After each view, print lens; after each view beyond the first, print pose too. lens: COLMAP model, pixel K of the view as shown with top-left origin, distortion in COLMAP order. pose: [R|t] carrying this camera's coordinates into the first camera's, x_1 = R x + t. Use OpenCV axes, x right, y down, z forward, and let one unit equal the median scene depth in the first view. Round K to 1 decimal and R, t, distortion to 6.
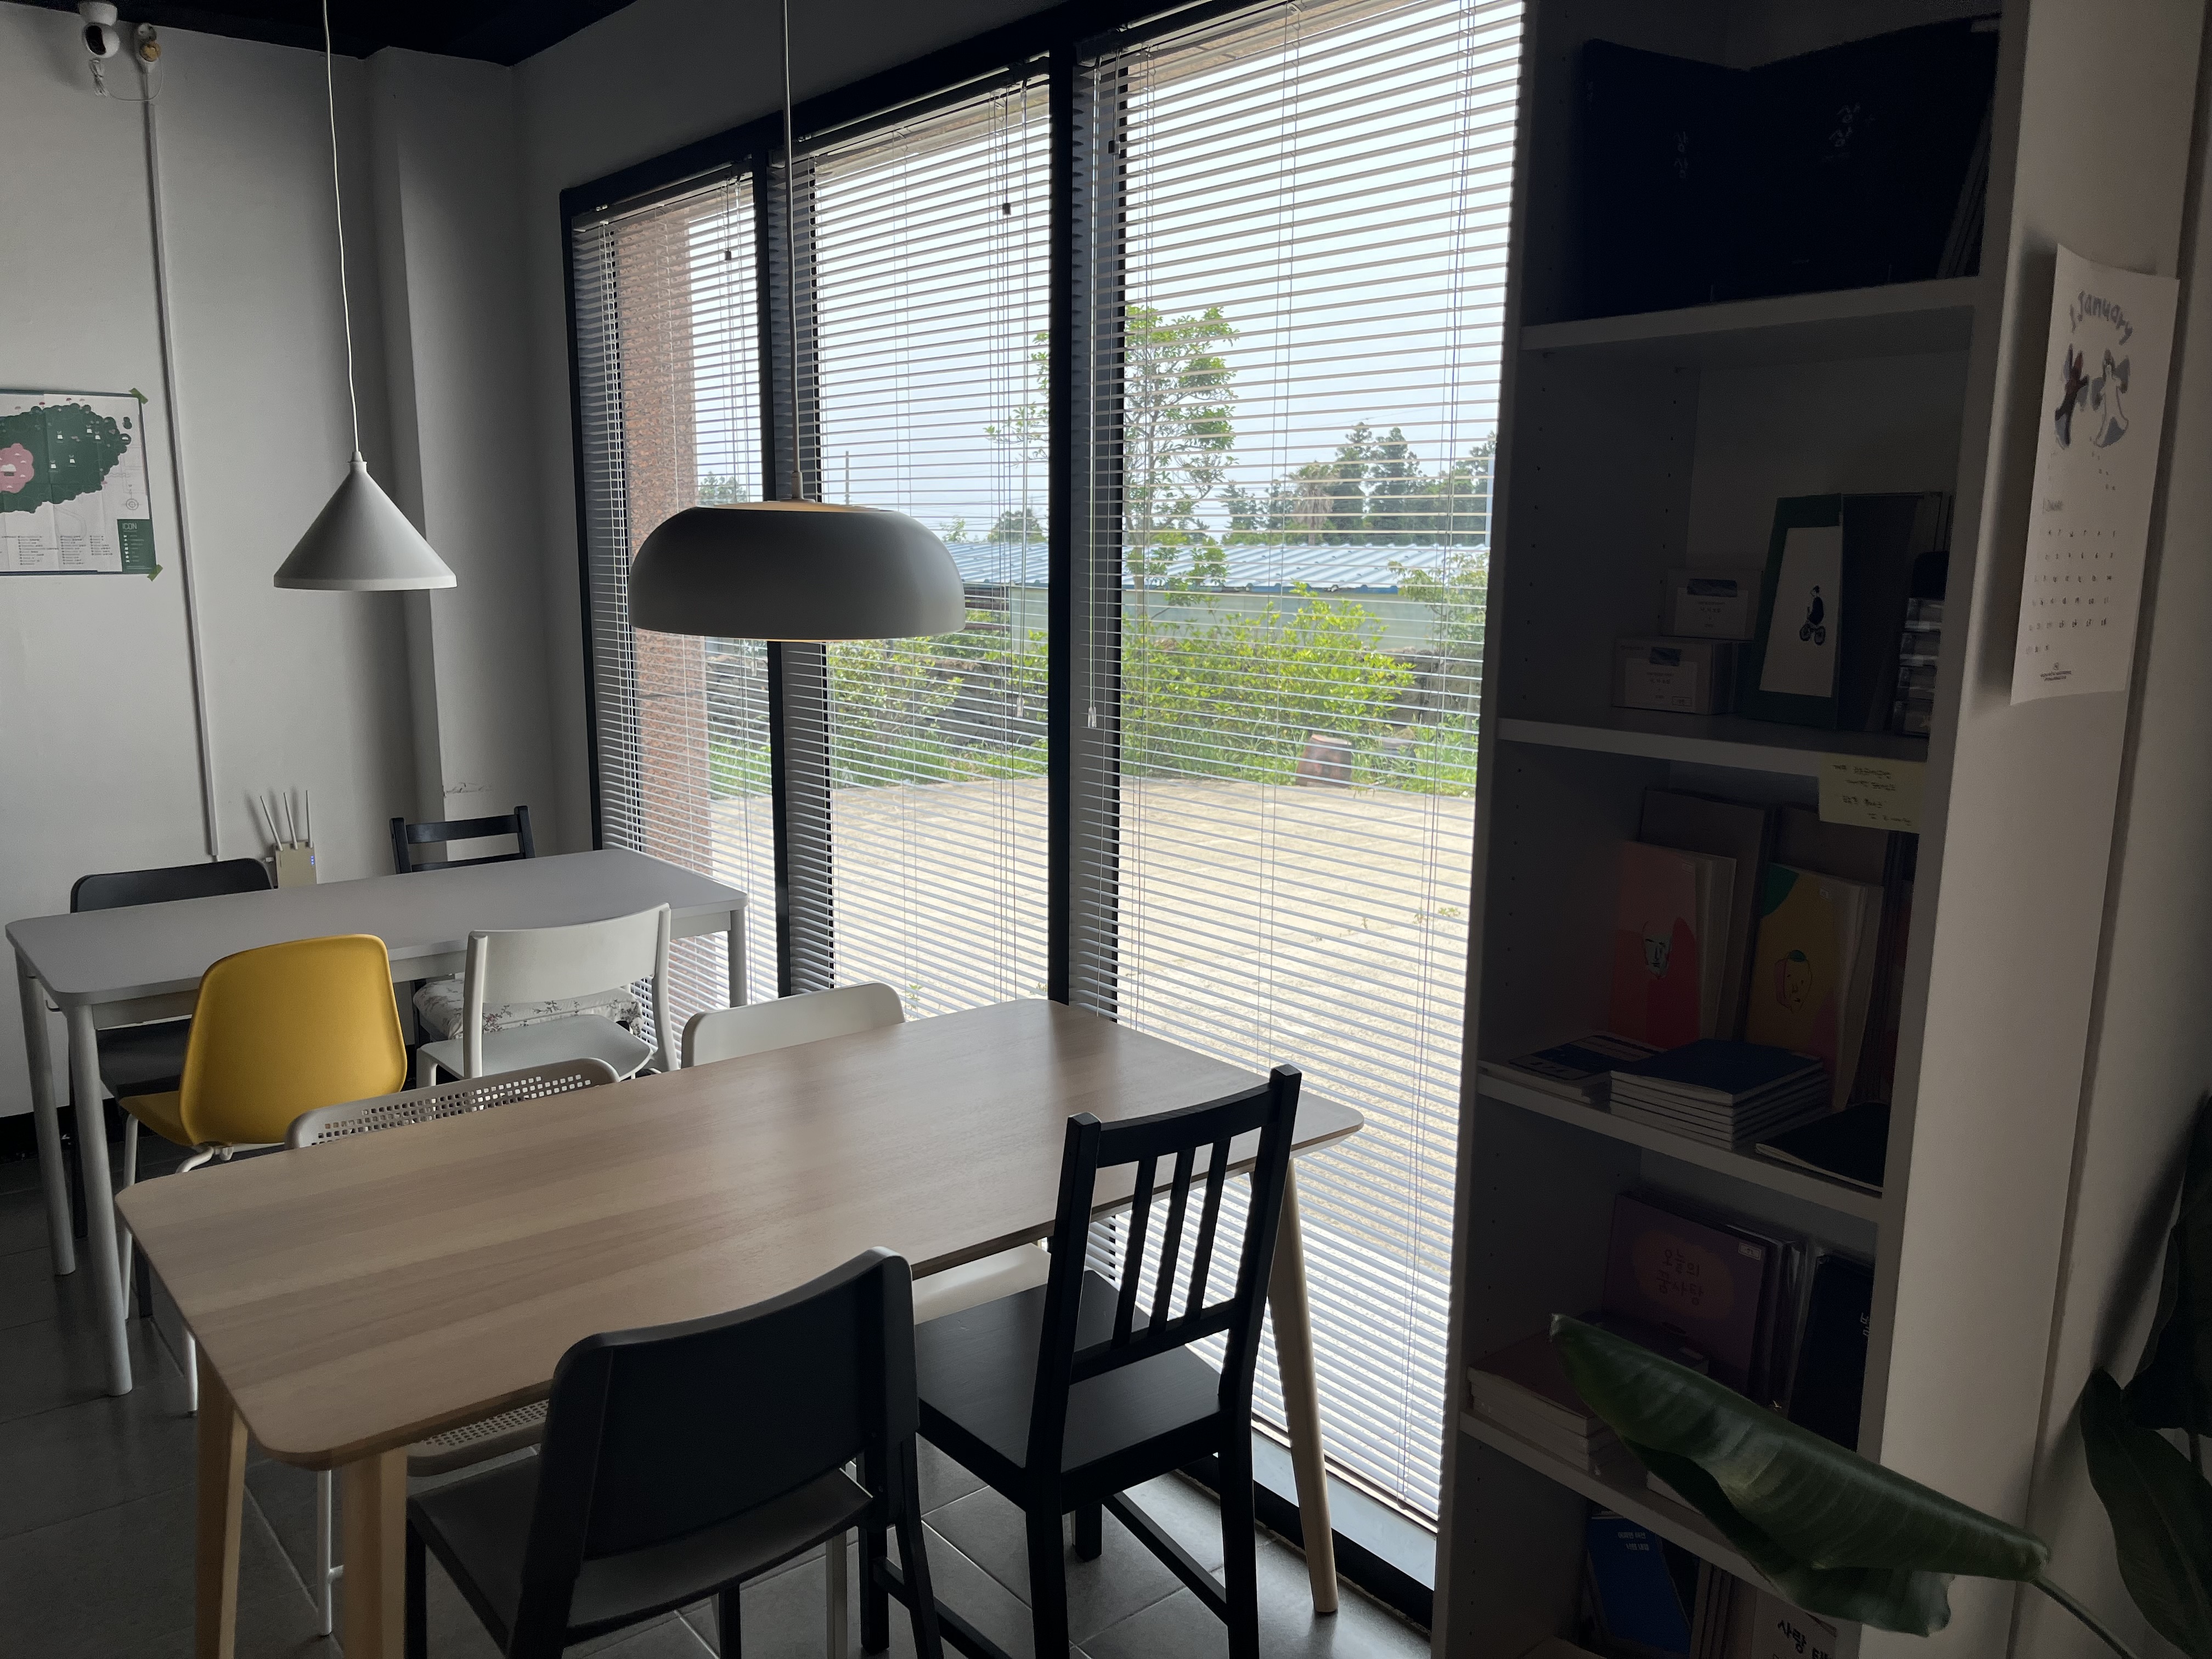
lens RADIAL K [[1702.8, 0, 1097.1], [0, 1702.8, 848.4], [0, 0, 1]] dist [-0.032261, -0.005595]
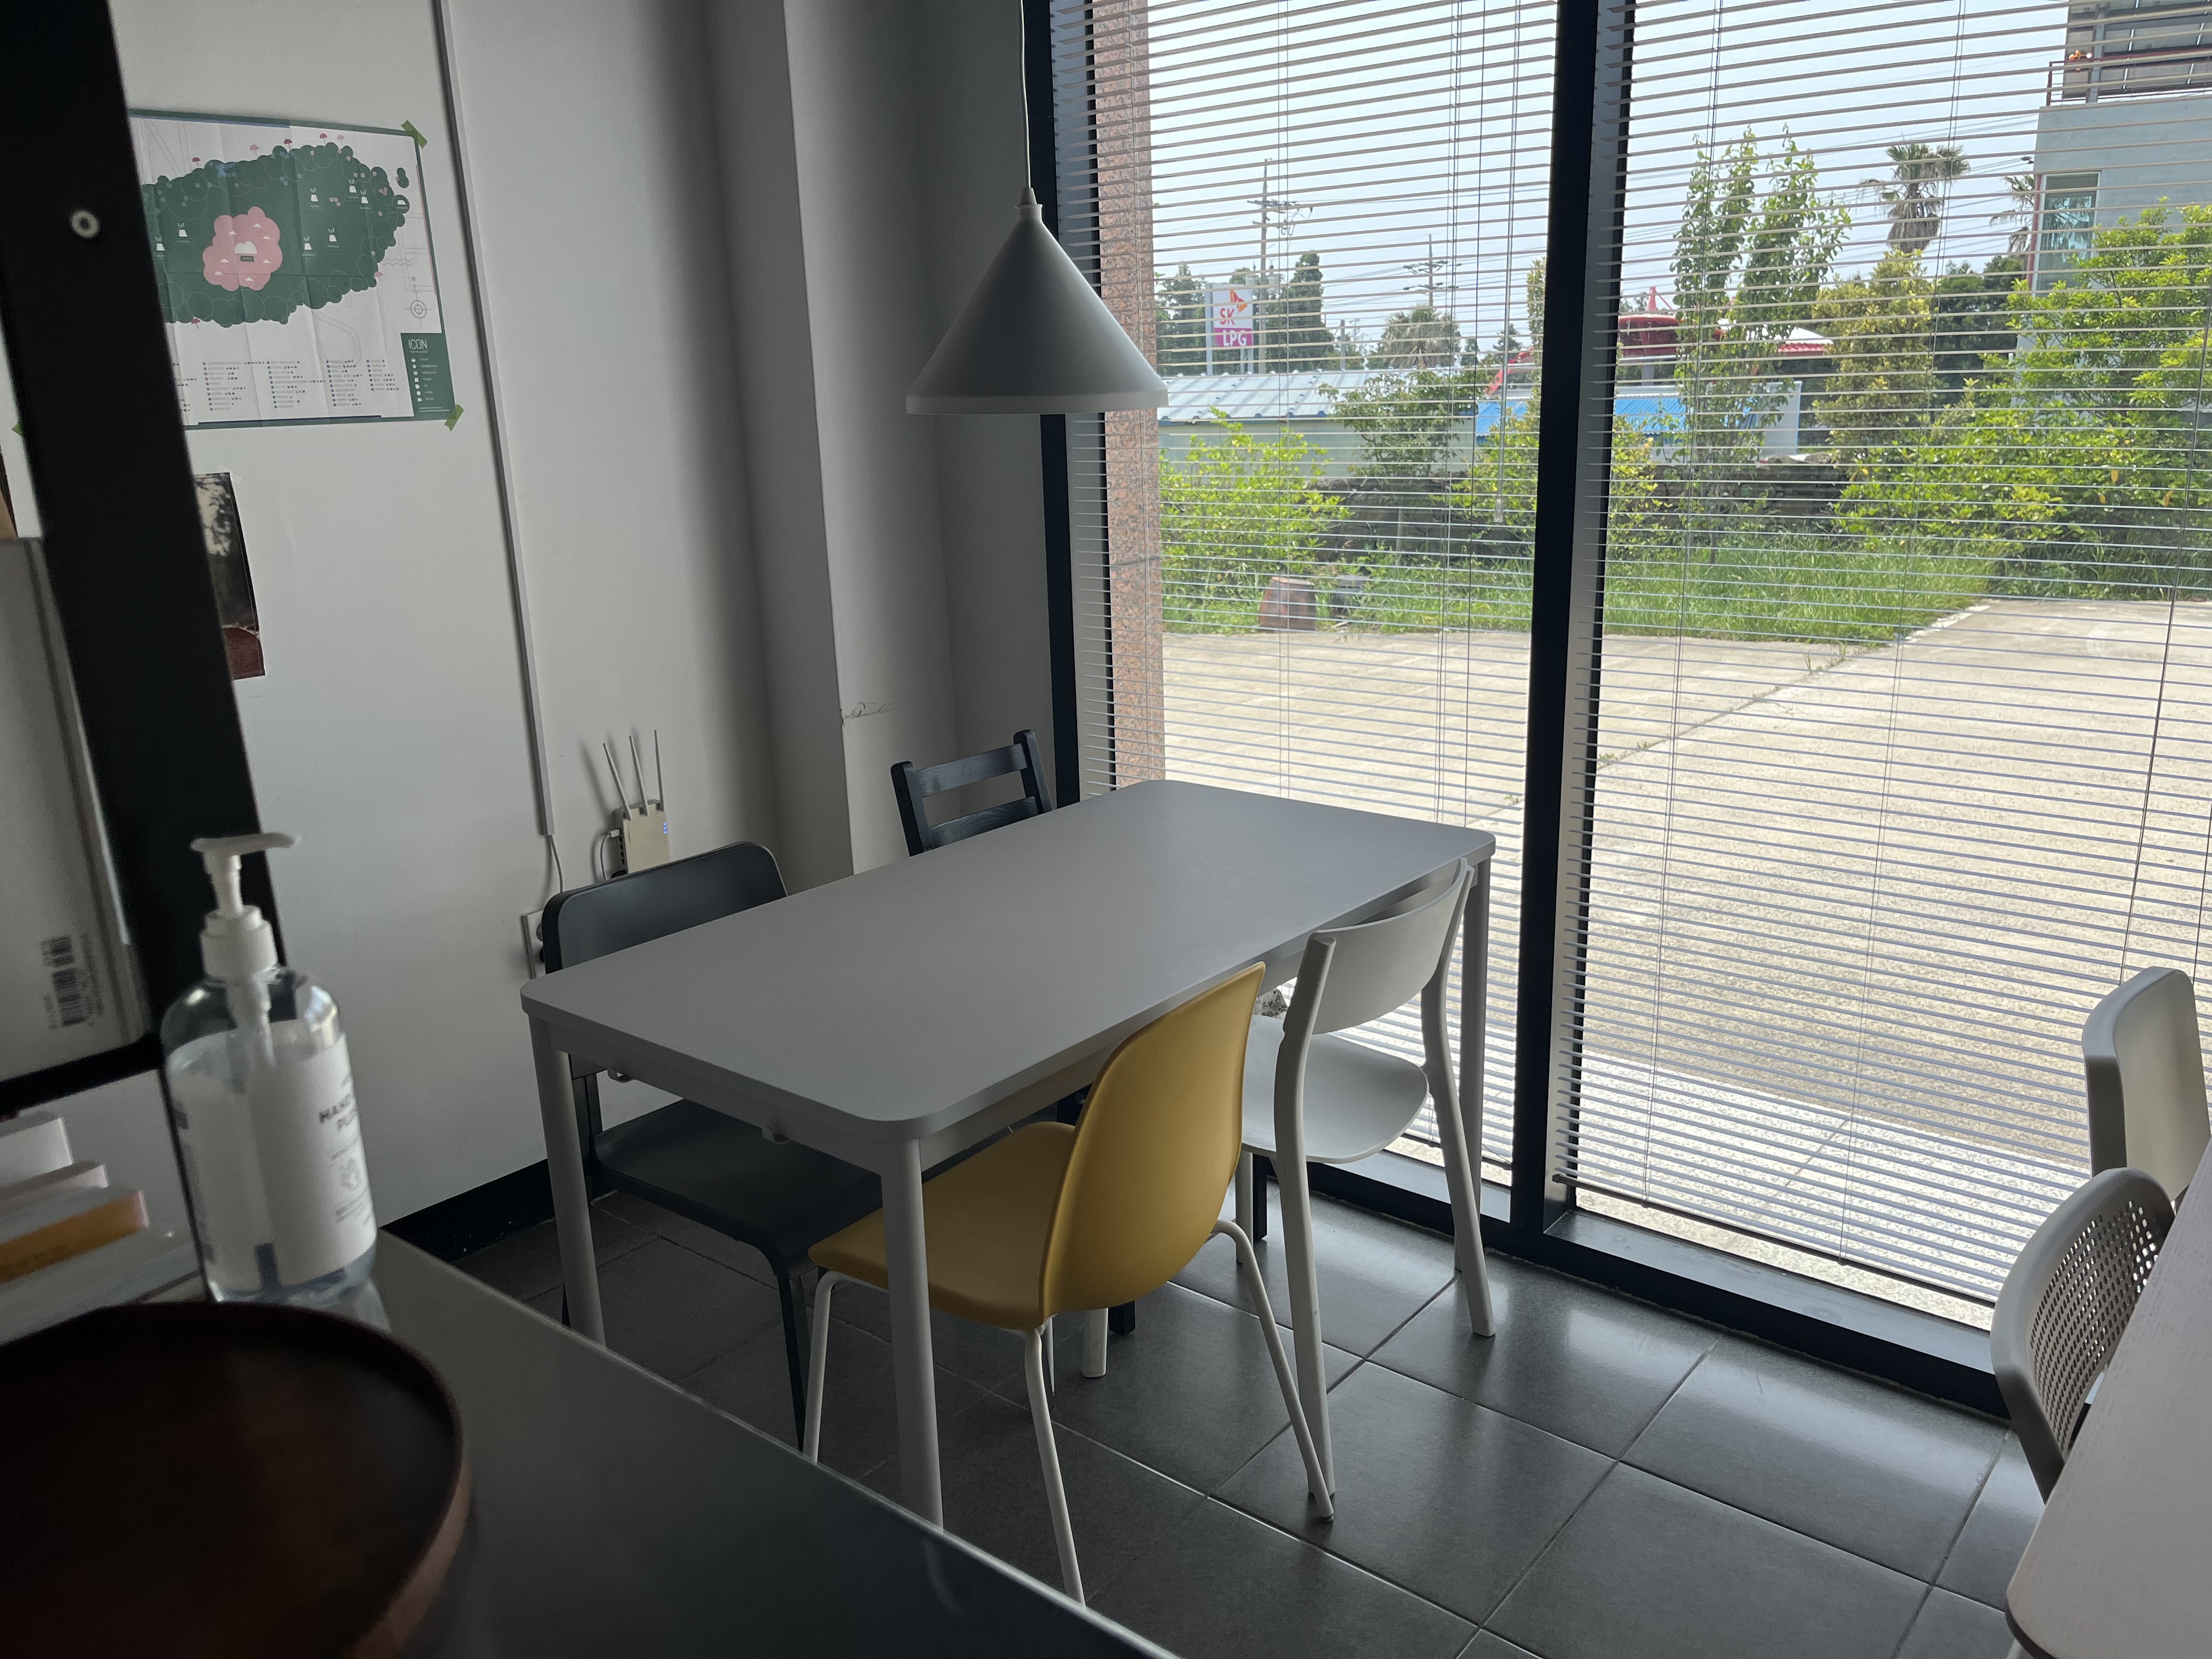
lens RADIAL K [[1681.9, 0, 1113.8], [0, 1681.9, 837.6], [0, 0, 1]] dist [0.055157, -0.076429]
pose [[0.982184, -0.088787, 0.165627, -0.441619], [0.074730, 0.993200, 0.089266, -0.041800], [-0.172426, -0.075298, 0.982140, 0.300873]]
